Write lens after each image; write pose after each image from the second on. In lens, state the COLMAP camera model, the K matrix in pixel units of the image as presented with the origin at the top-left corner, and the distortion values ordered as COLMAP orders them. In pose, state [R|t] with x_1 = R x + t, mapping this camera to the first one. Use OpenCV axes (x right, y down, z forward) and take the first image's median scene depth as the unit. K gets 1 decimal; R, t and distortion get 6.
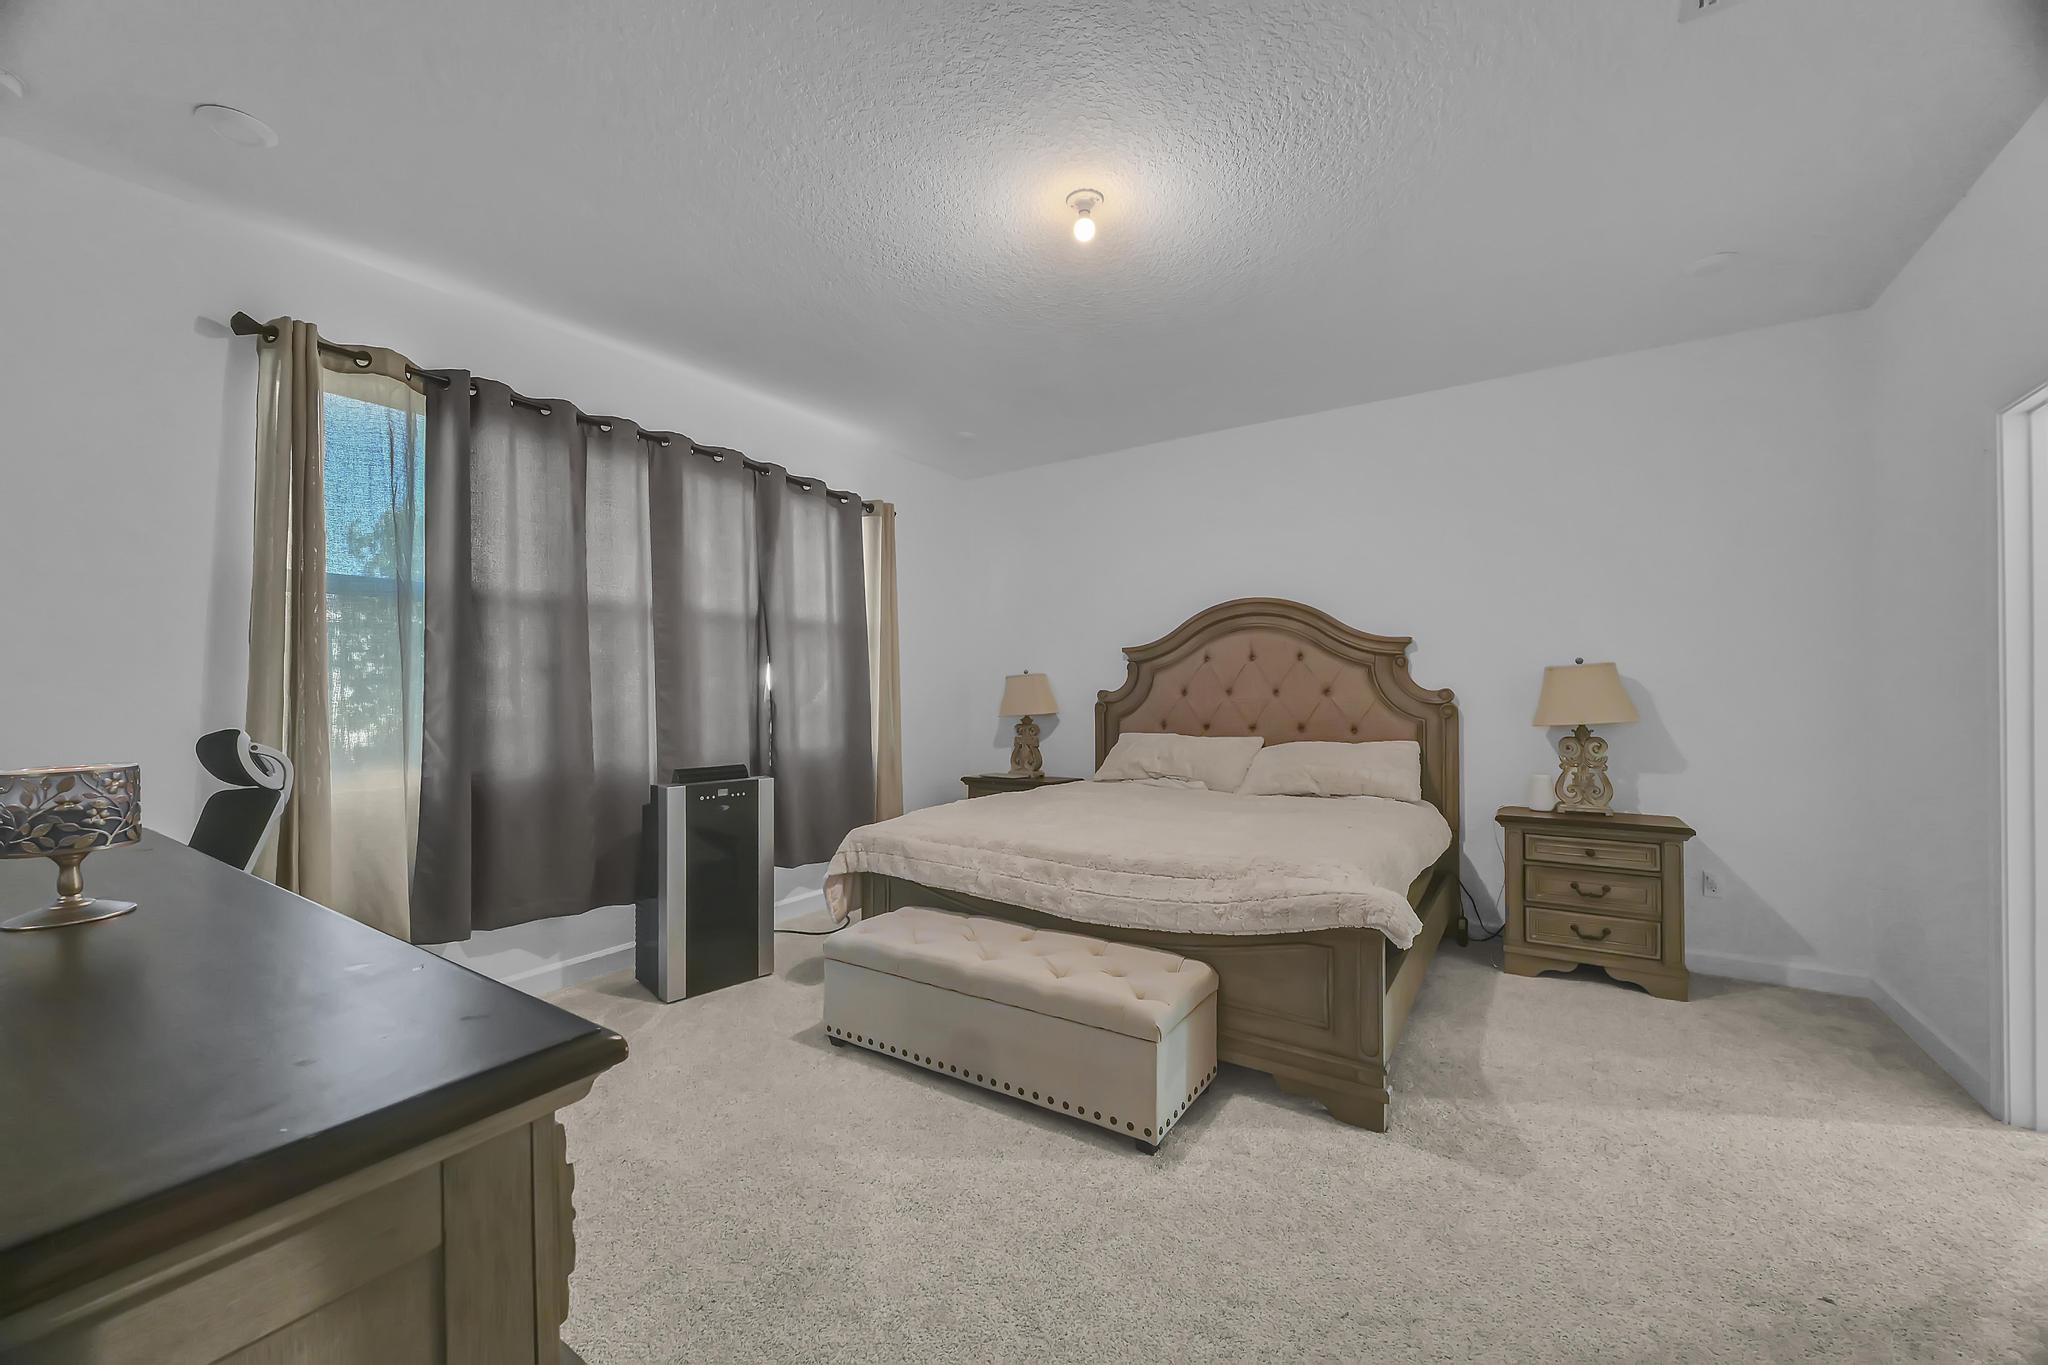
lens RADIAL K [[795.8, 0, 1023.8], [0, 795.8, 684.5], [0, 0, 1]] dist [-0.004109, 0.000519]
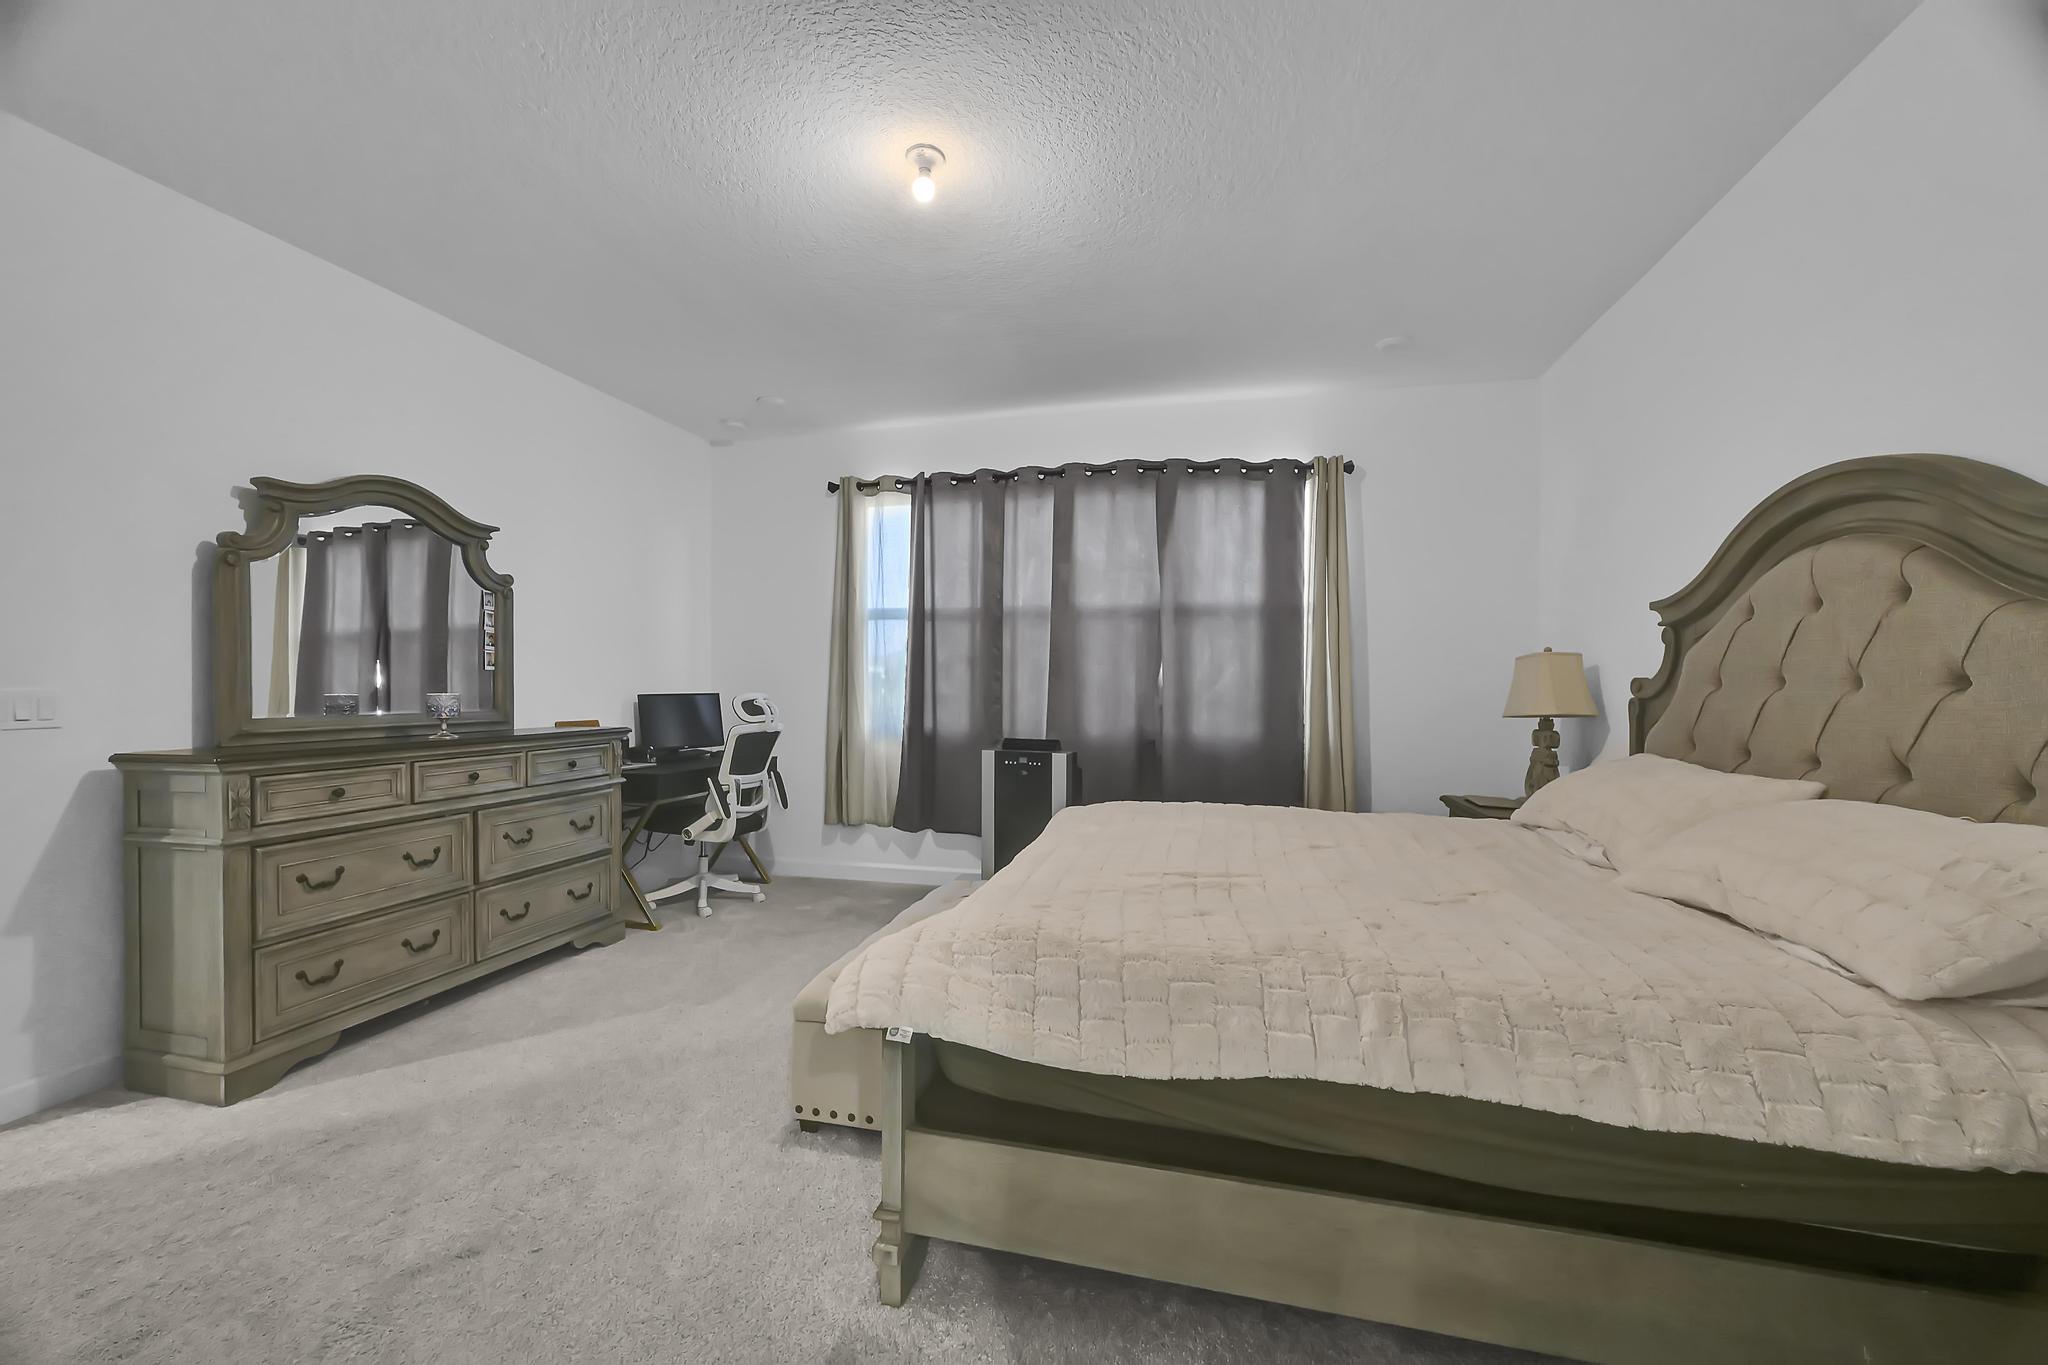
lens RADIAL K [[795.8, 0, 1032.2], [0, 795.8, 682.5], [0, 0, 1]] dist [-0.004109, 0.000519]
pose [[0.335910, 0.004925, -0.941881, 0.580569], [-0.001141, 0.999988, 0.004822, 0.008905], [0.941893, -0.000545, 0.335911, 0.460169]]
